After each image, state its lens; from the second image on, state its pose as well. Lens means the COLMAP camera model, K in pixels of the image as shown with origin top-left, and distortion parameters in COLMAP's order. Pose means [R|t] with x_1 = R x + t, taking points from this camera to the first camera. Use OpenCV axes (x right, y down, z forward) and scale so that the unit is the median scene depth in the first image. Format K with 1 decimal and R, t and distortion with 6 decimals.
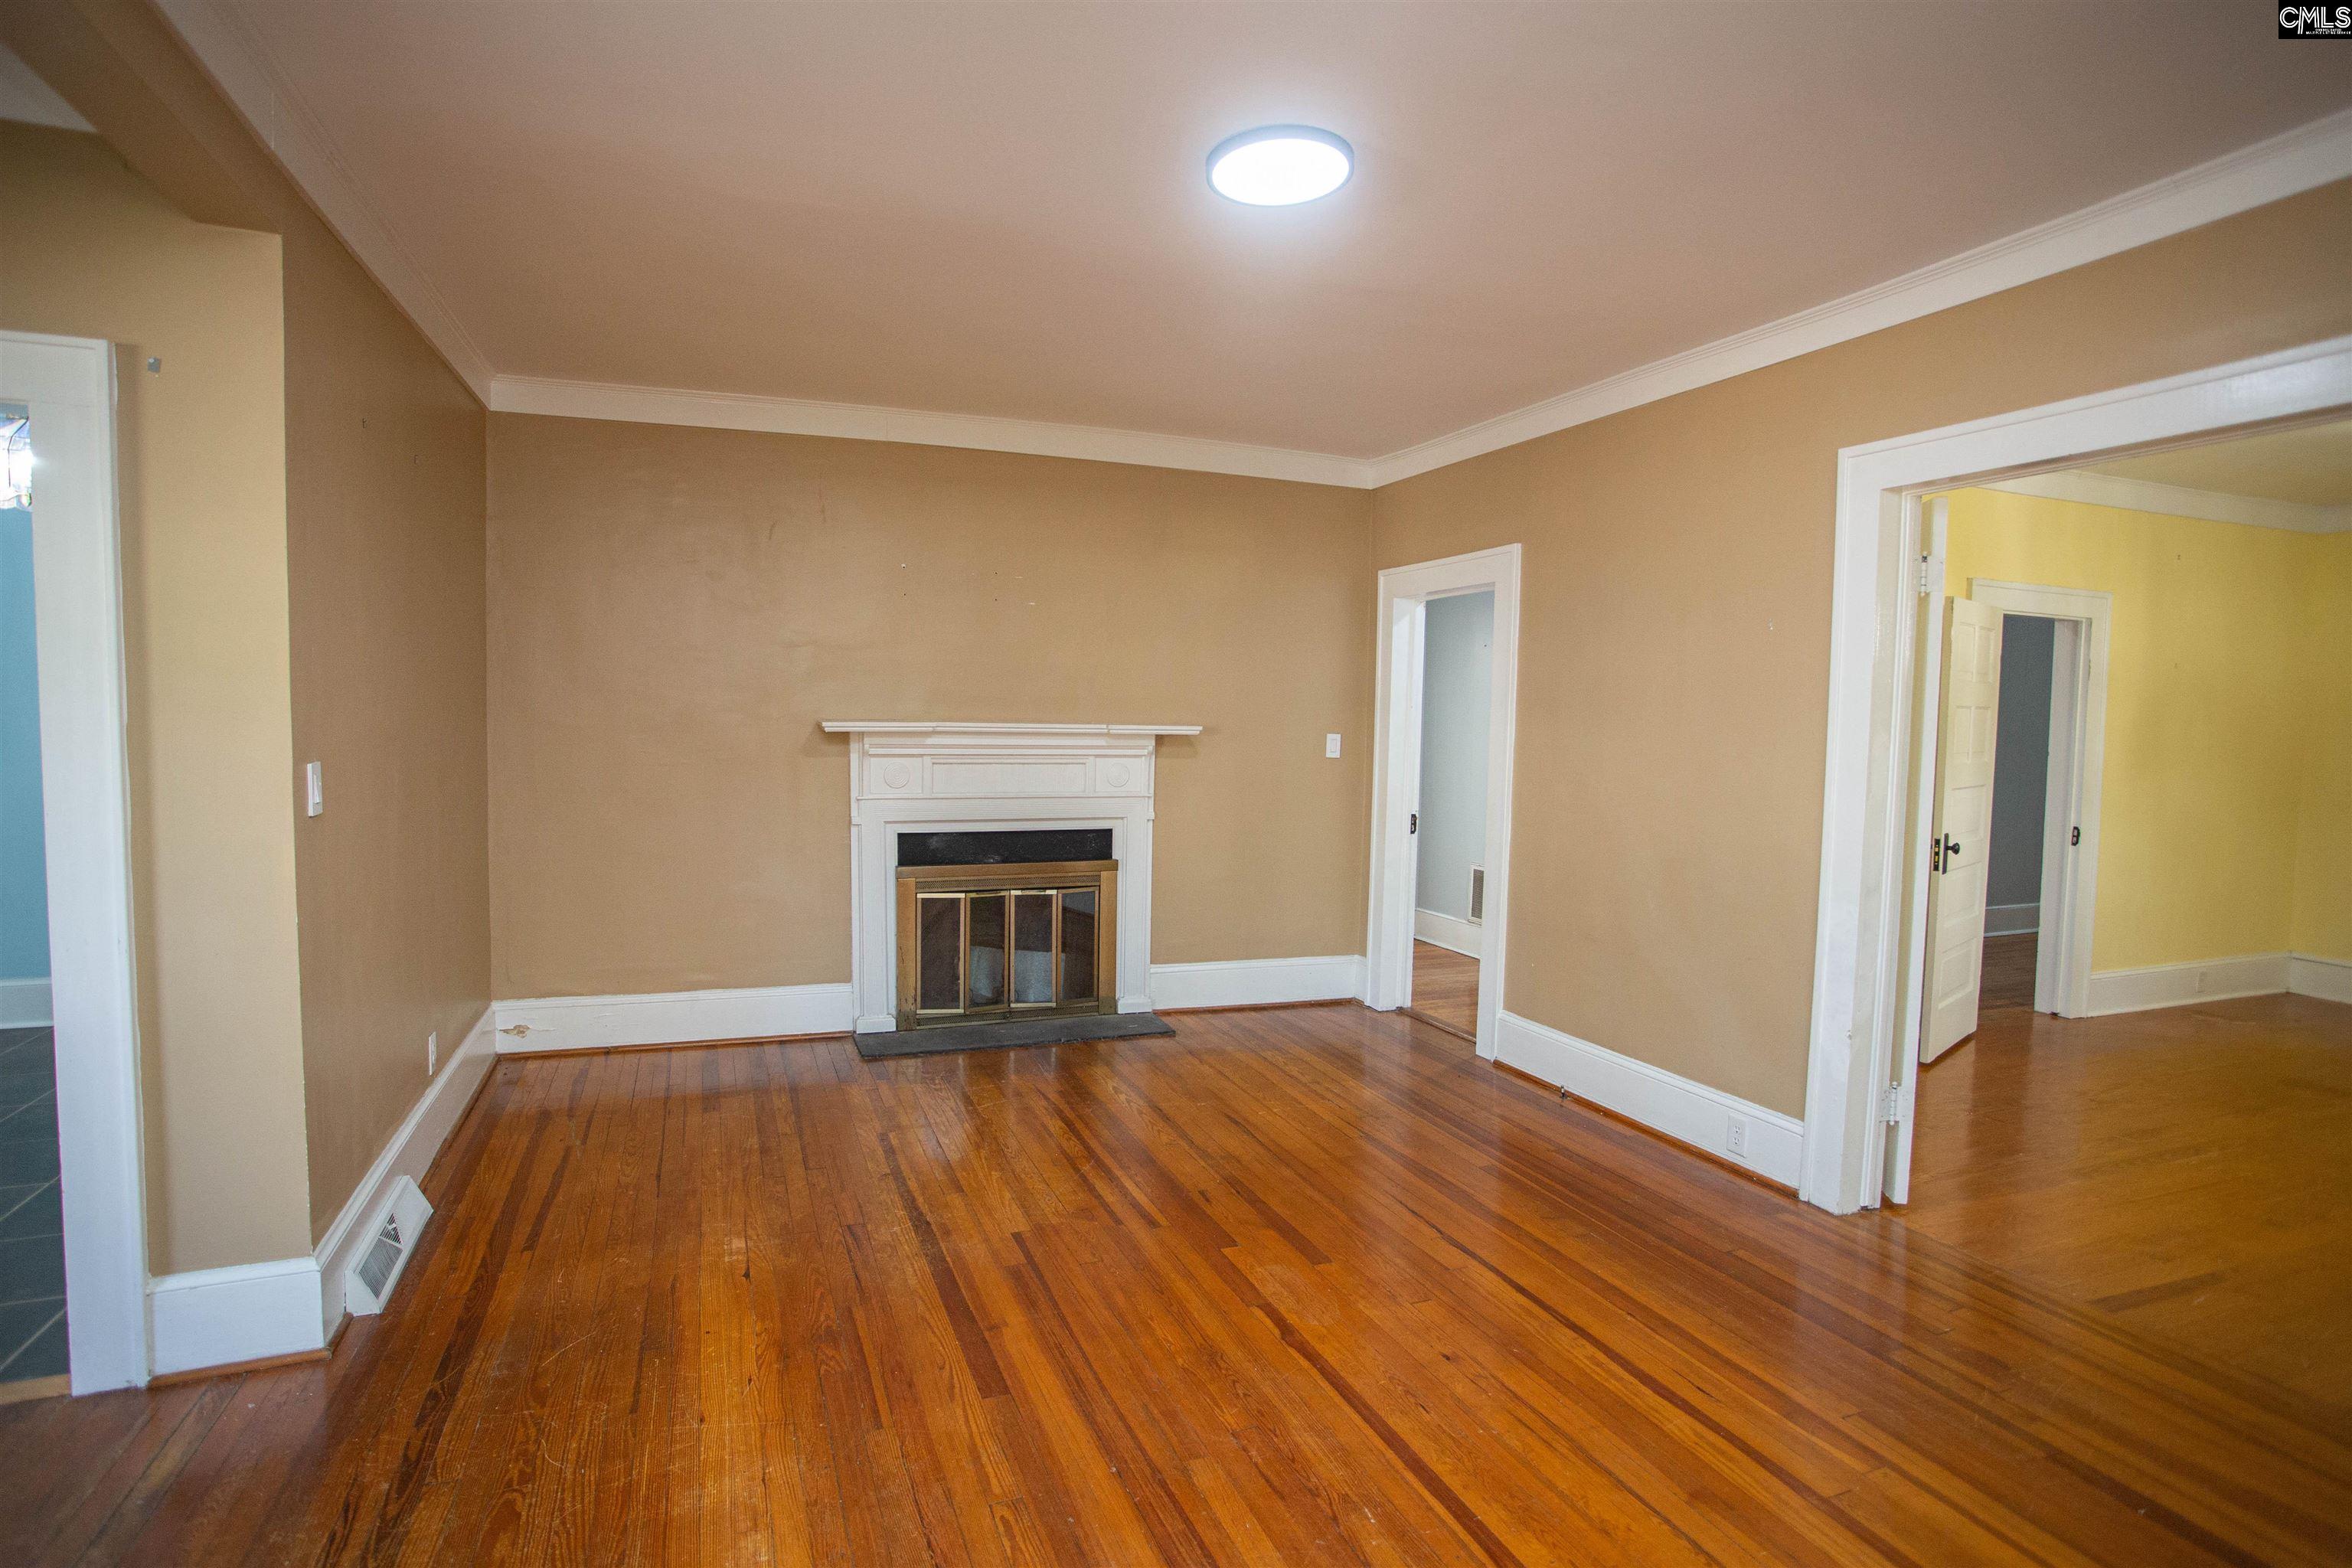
lens RADIAL K [[1187.1, 0, 1125.9], [0, 1187.1, 766.6], [0, 0, 1]] dist [-0.056336, 0.027053]
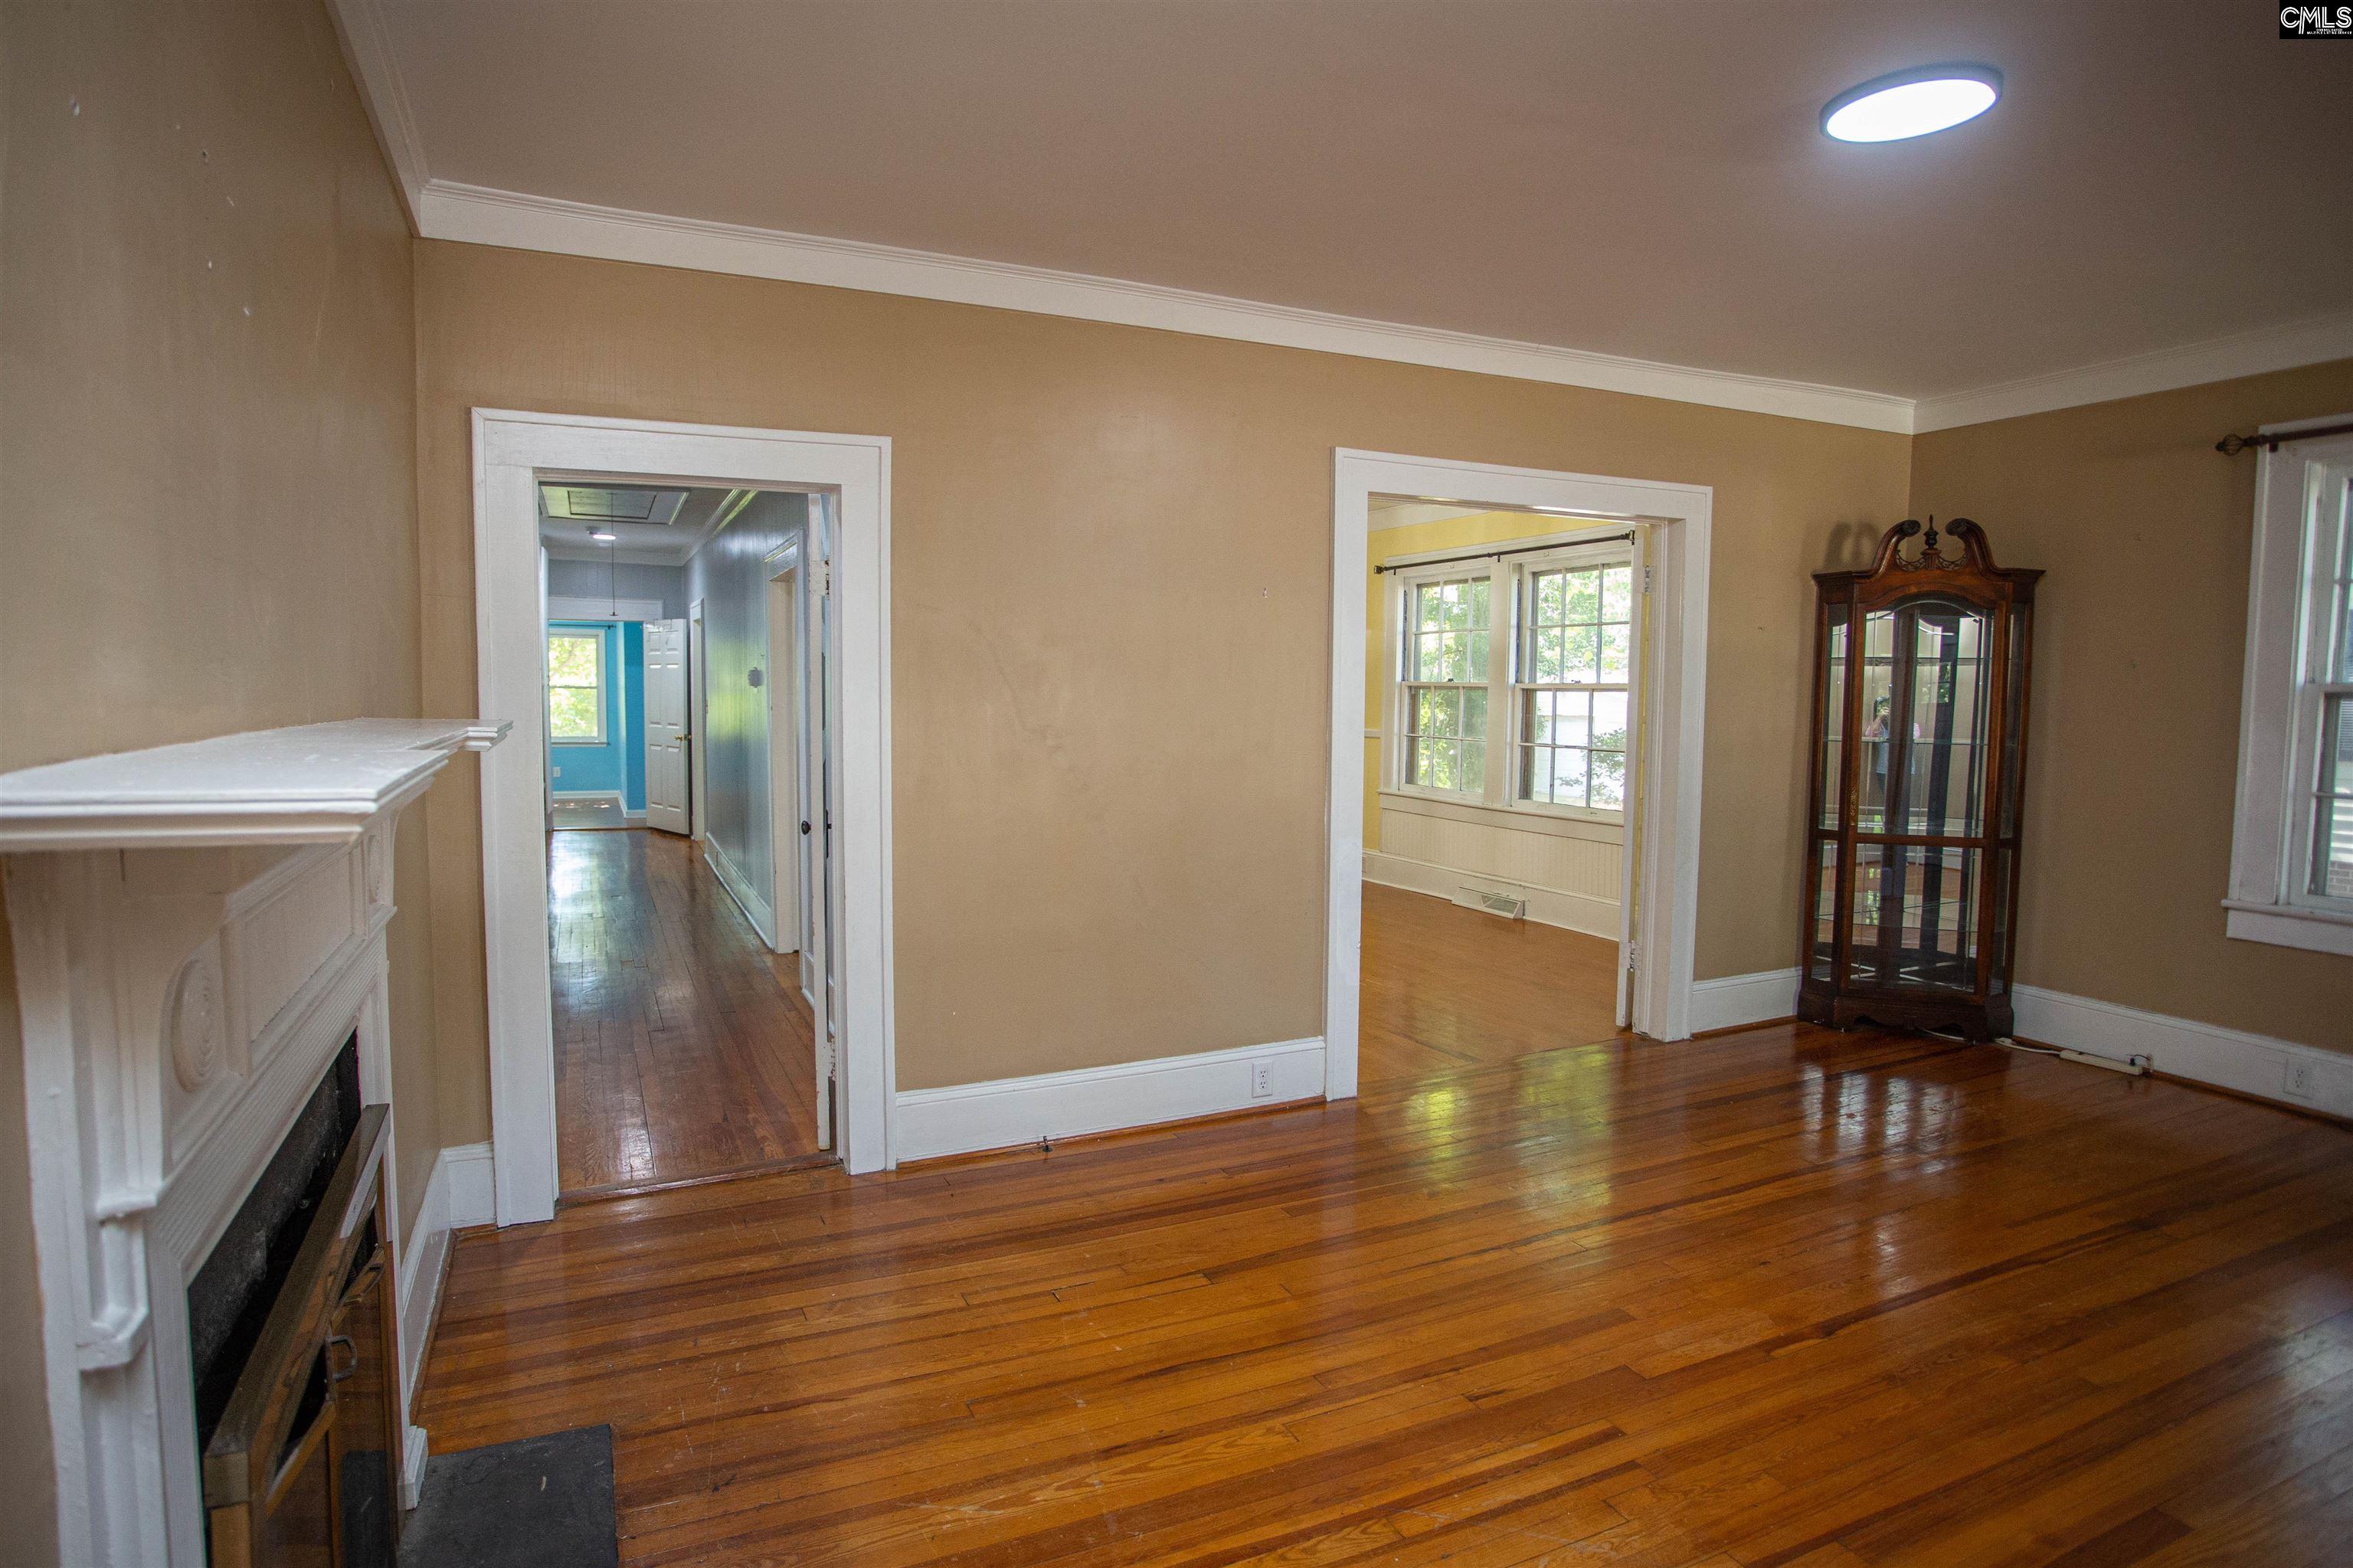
lens RADIAL K [[1259.6, 0, 1176.5], [0, 1259.6, 784.0], [0, 0, 1]] dist [-0.060405, 0.031520]
pose [[-0.098717, -0.092085, 0.990846, -0.423714], [0.038957, 0.994588, 0.096314, -0.045700], [-0.994353, 0.048108, -0.094596, 0.875279]]
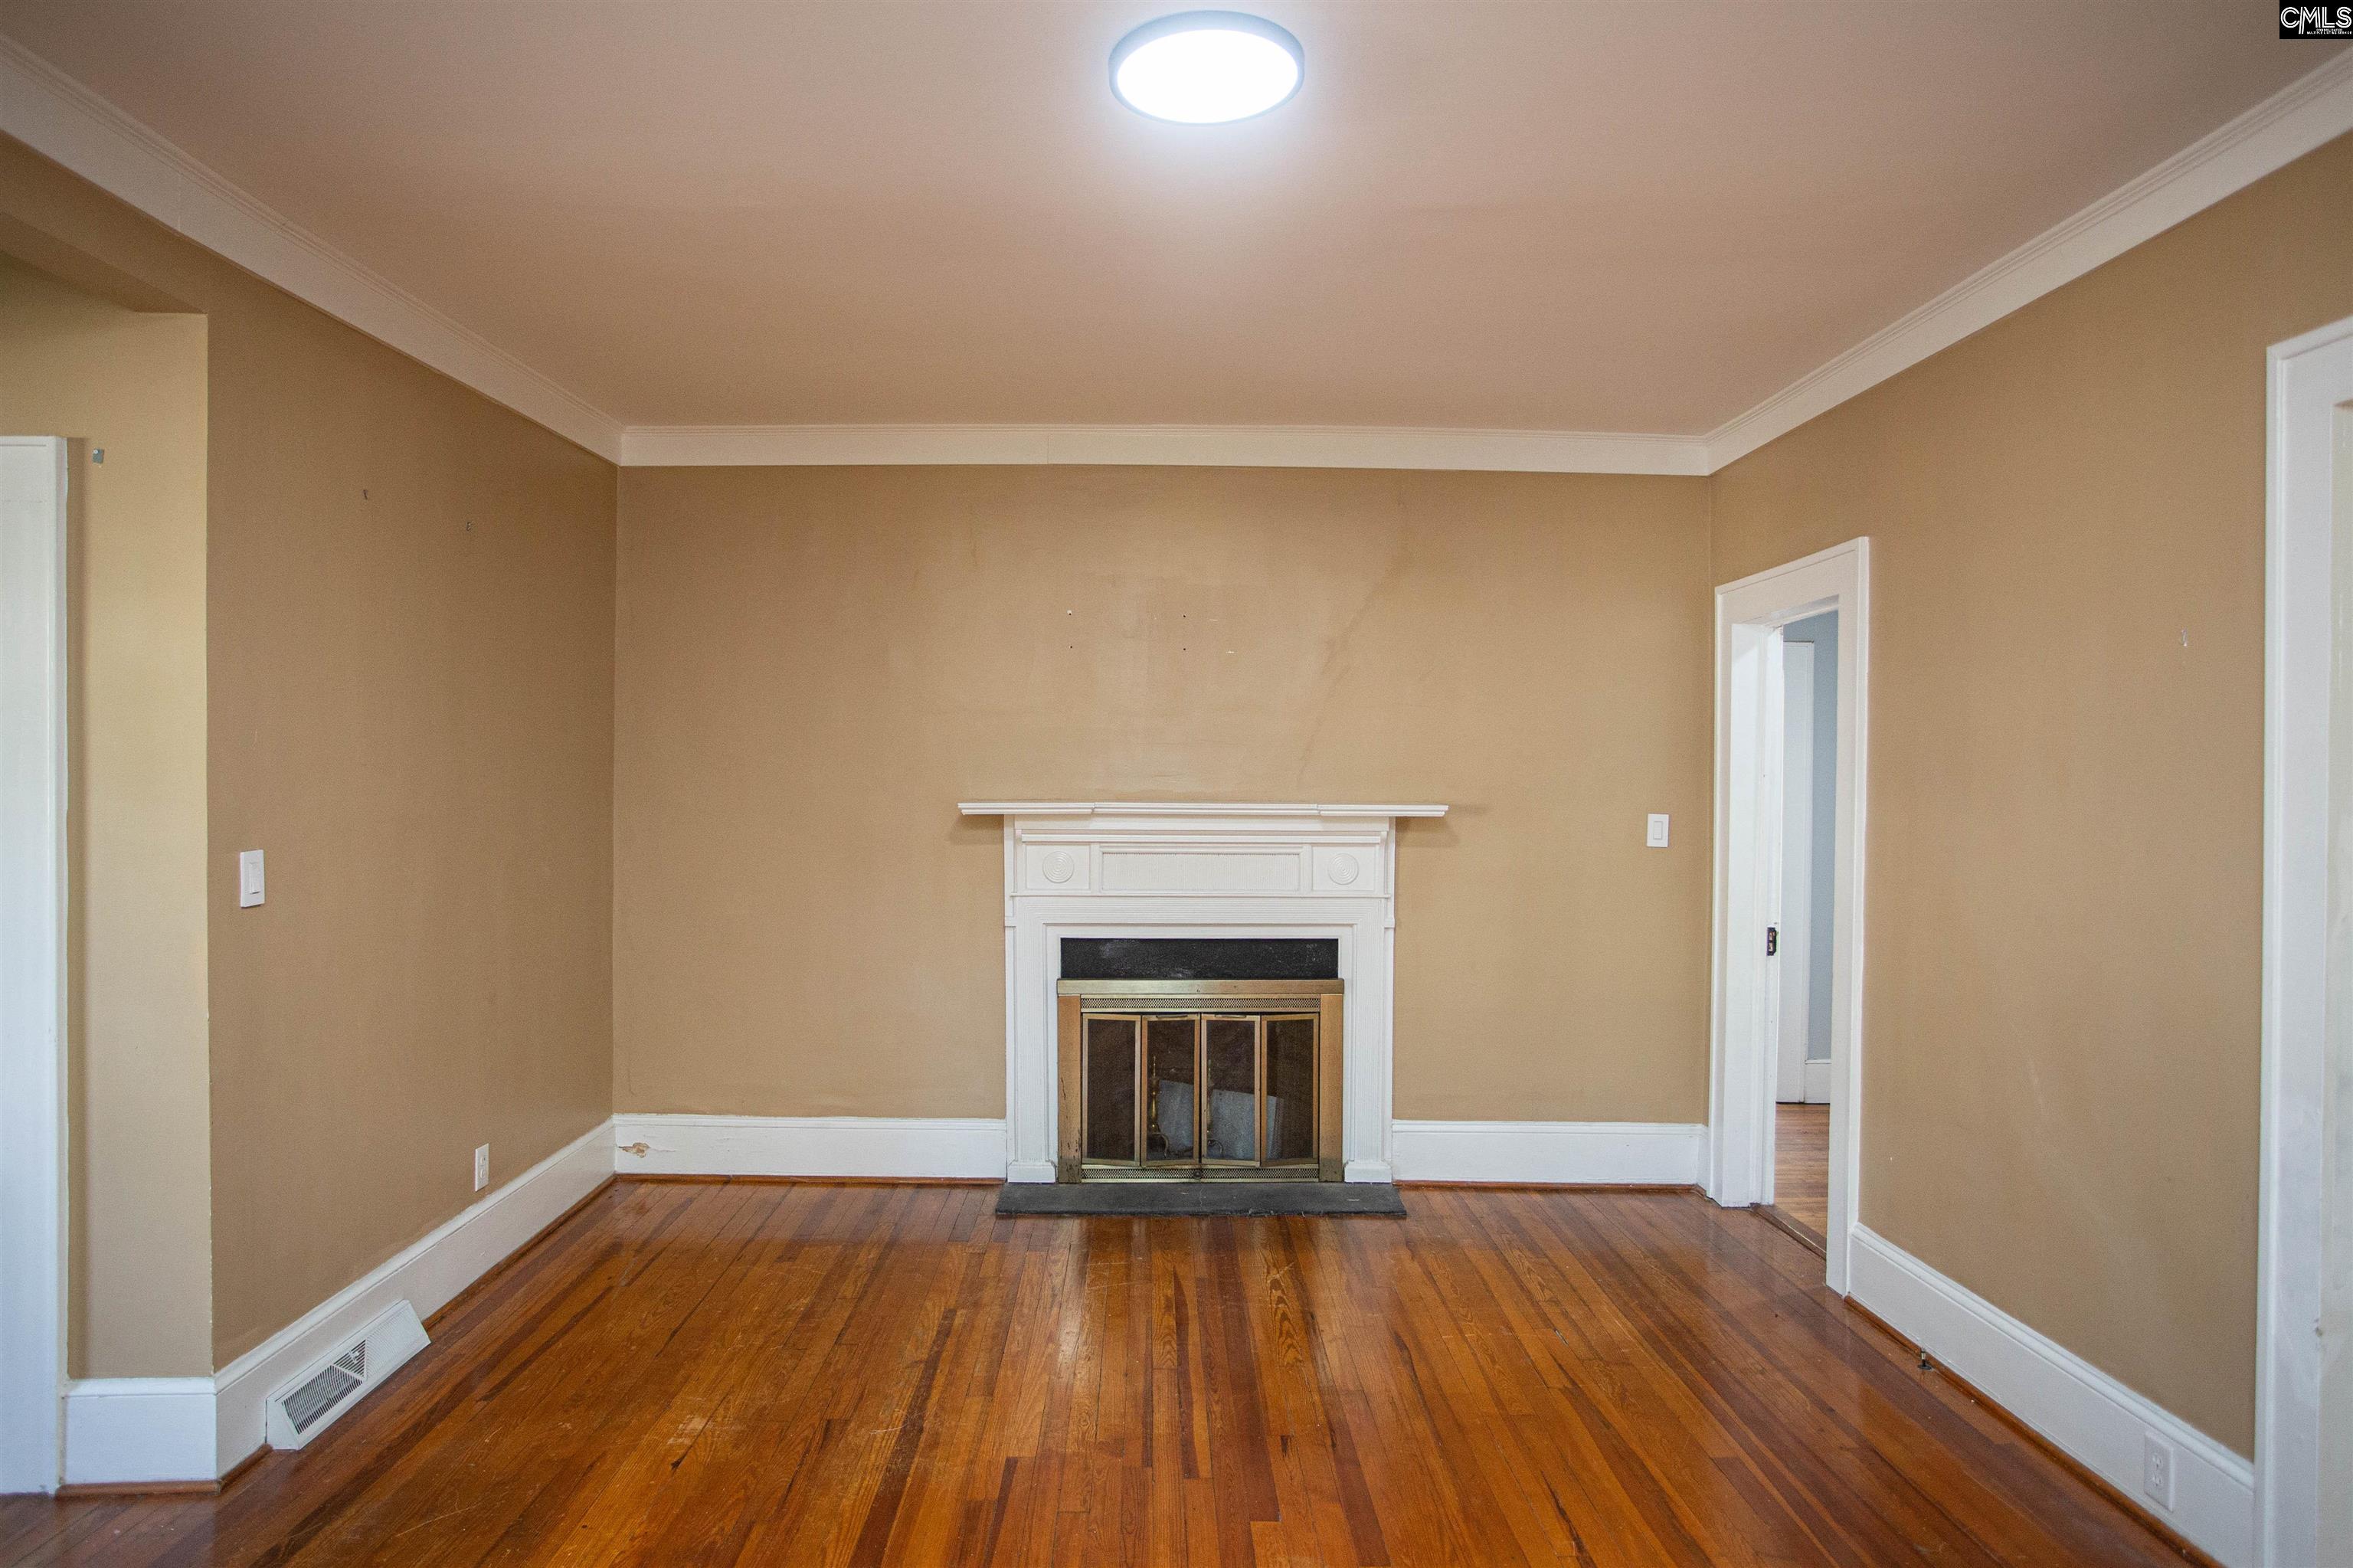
lens RADIAL K [[1449.5, 0, 1125.9], [0, 1449.5, 794.2], [0, 0, 1]] dist [-0.053175, 0.039461]
pose [[0.940892, -0.008963, -0.338588, 0.198612], [-0.005292, 0.999139, -0.041155, -0.002231], [0.338666, 0.040514, 0.940034, 0.076819]]
